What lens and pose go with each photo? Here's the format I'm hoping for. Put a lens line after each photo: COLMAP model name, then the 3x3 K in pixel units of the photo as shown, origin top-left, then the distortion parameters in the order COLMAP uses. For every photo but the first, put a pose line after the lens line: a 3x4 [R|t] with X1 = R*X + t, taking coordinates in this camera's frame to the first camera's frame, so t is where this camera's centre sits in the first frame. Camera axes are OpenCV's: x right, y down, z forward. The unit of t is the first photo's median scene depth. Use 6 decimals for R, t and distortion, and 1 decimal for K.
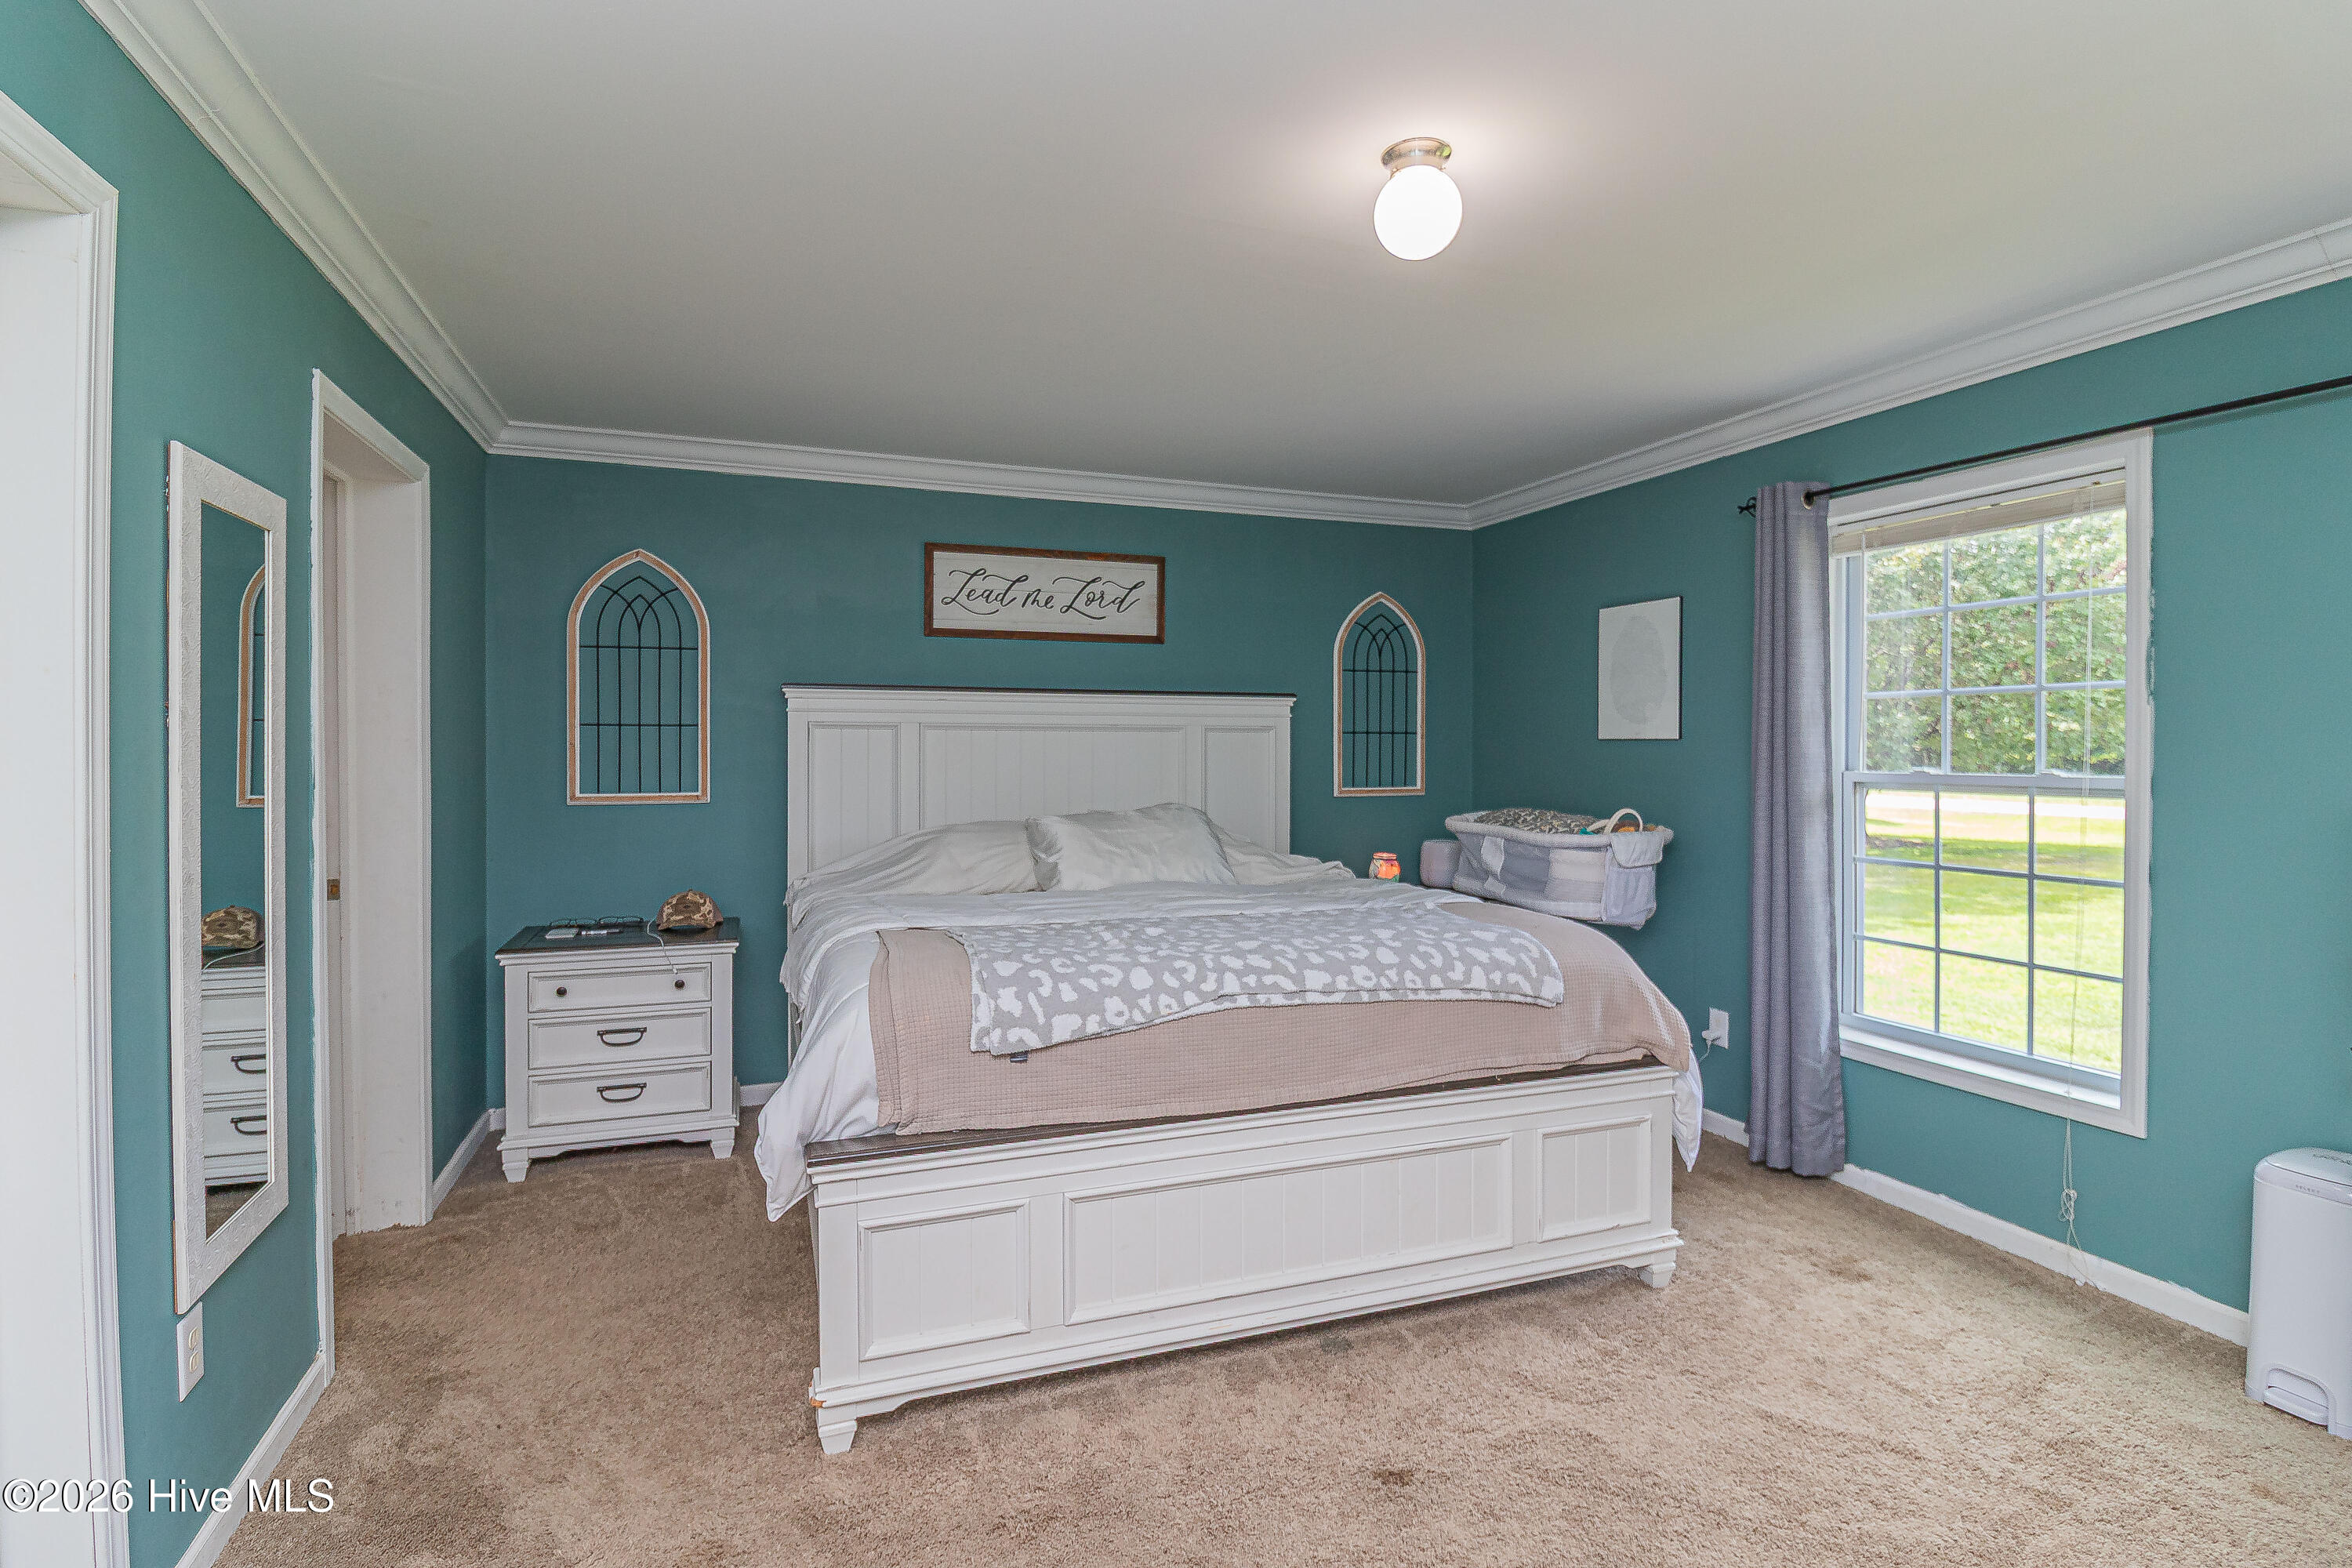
lens RADIAL K [[1139.9, 0, 1174.7], [0, 1139.9, 762.9], [0, 0, 1]] dist [-0.011650, -0.004589]
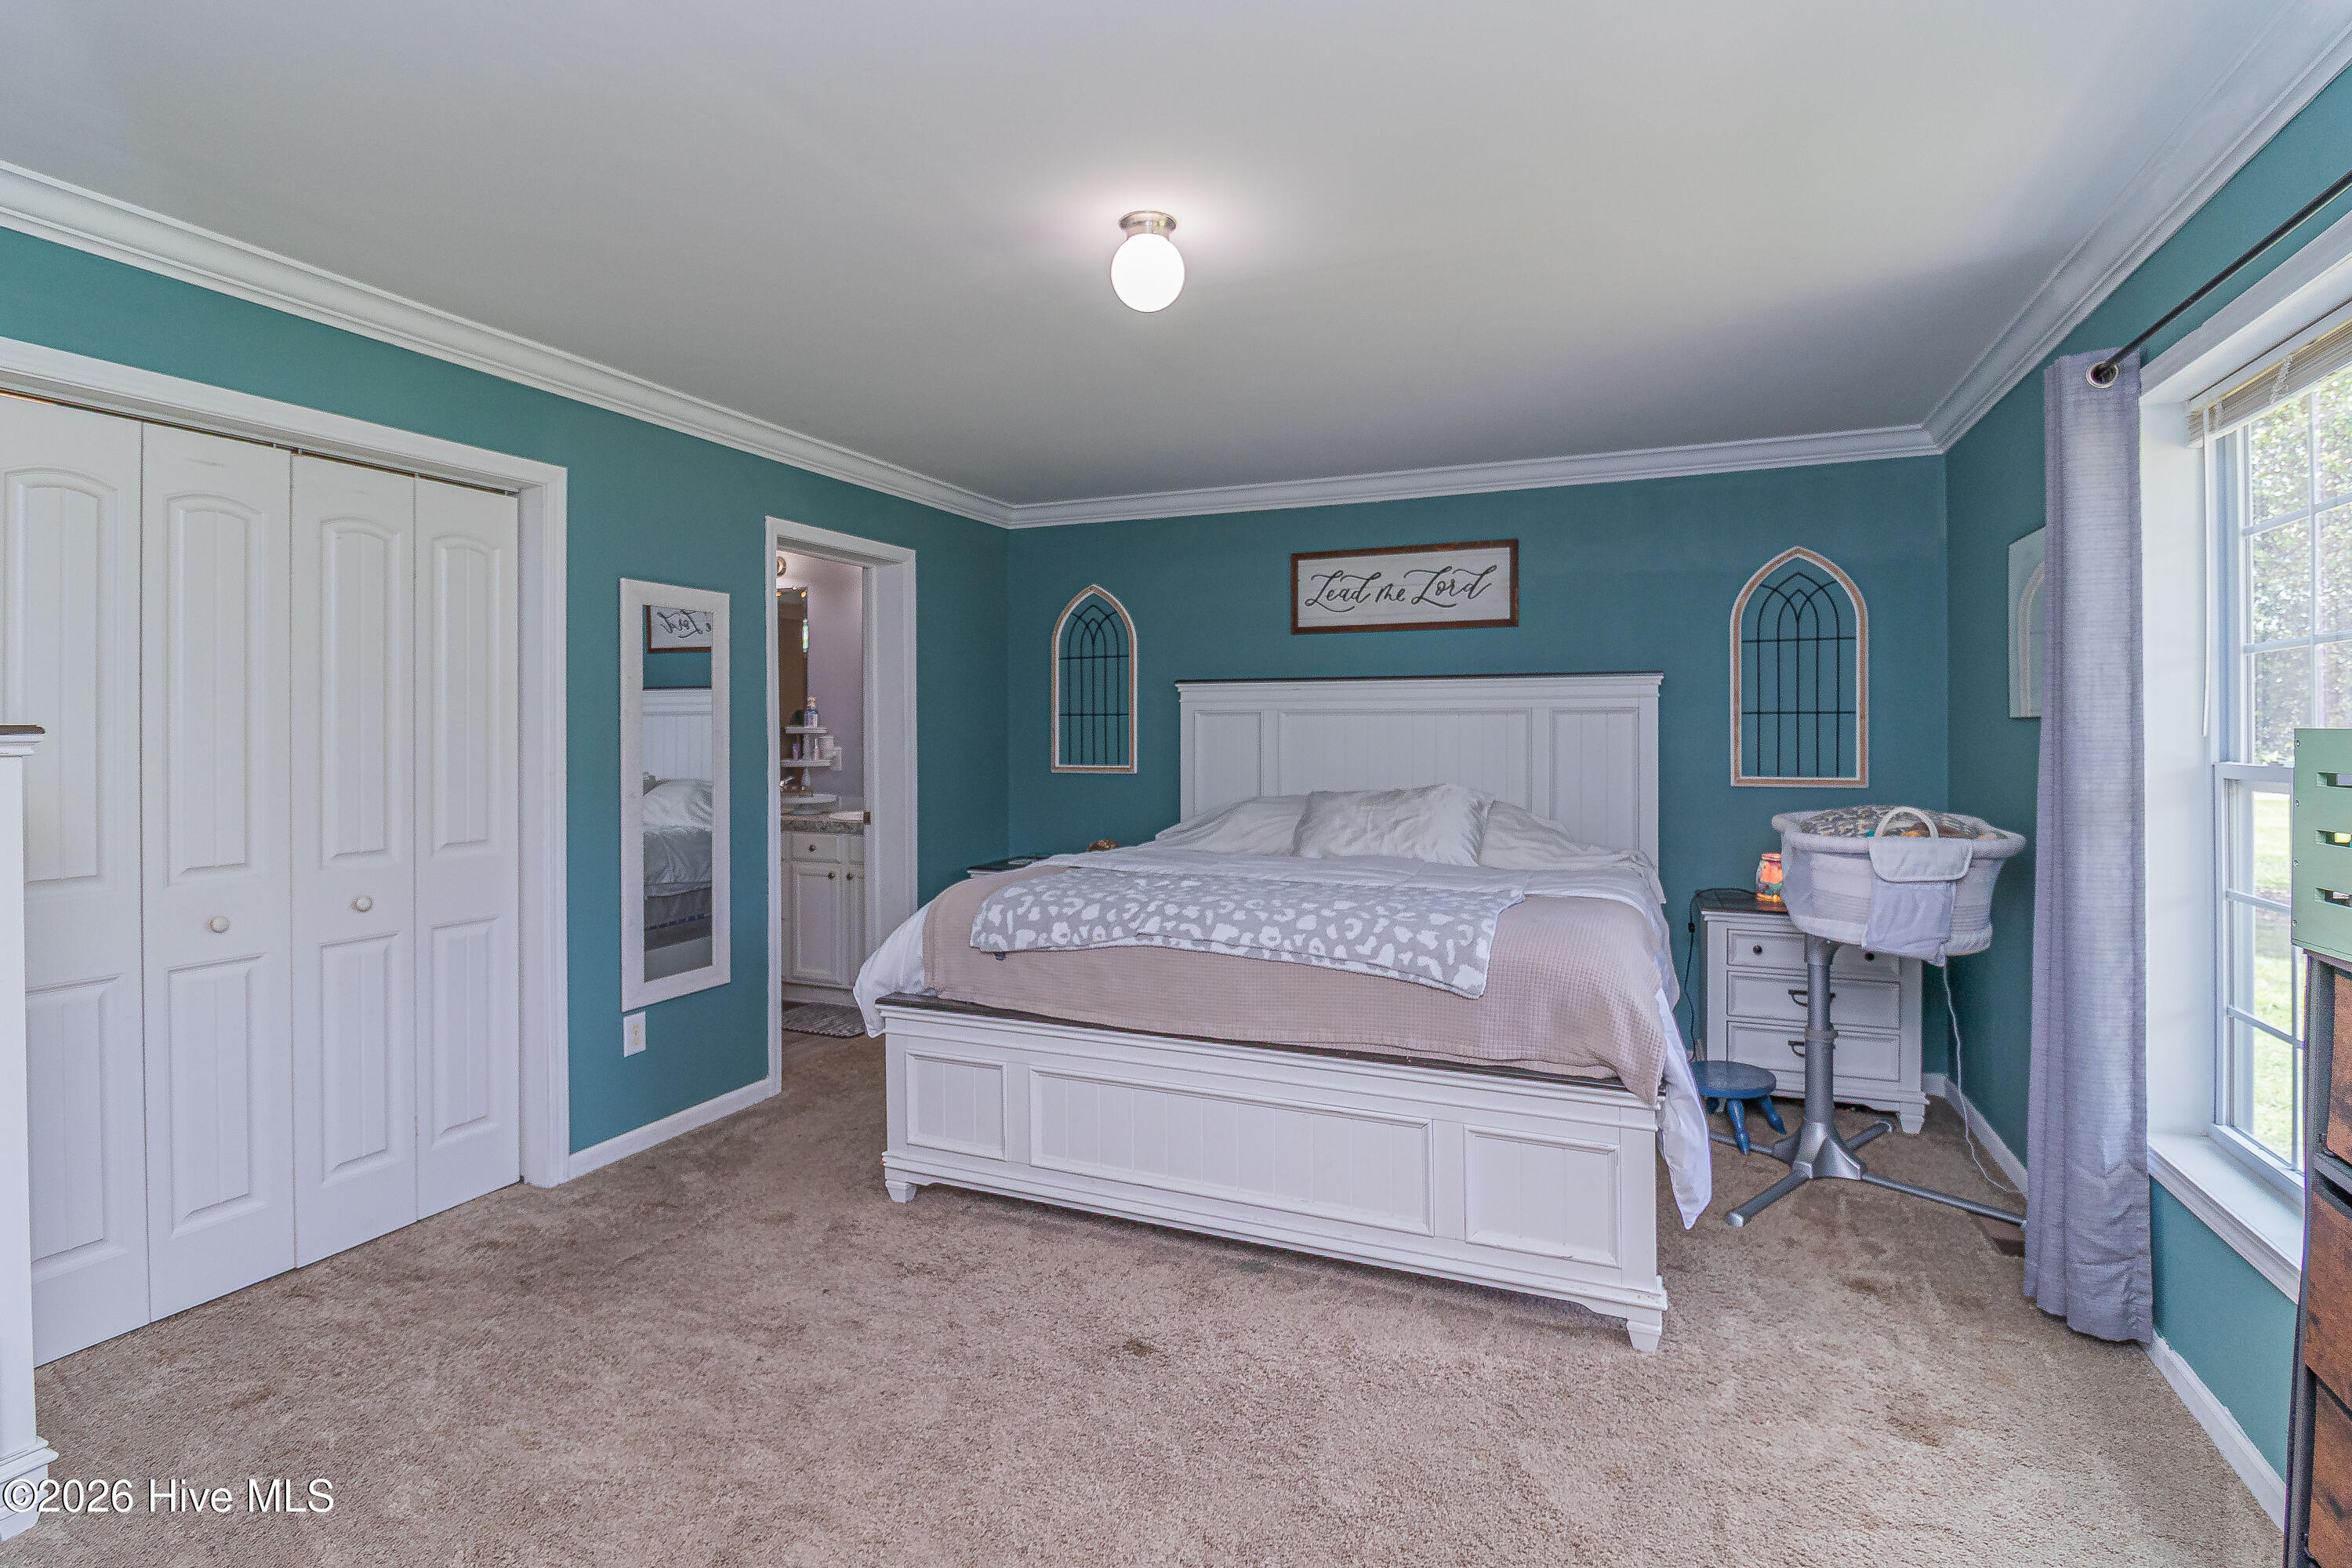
lens RADIAL K [[1139.9, 0, 1172.4], [0, 1139.9, 741.0], [0, 0, 1]] dist [-0.011650, -0.004589]
pose [[0.726284, 0.003596, -0.687386, 0.730203], [-0.008190, 0.999961, -0.003422, 0.002532], [0.687346, 0.008115, 0.726284, 0.114656]]
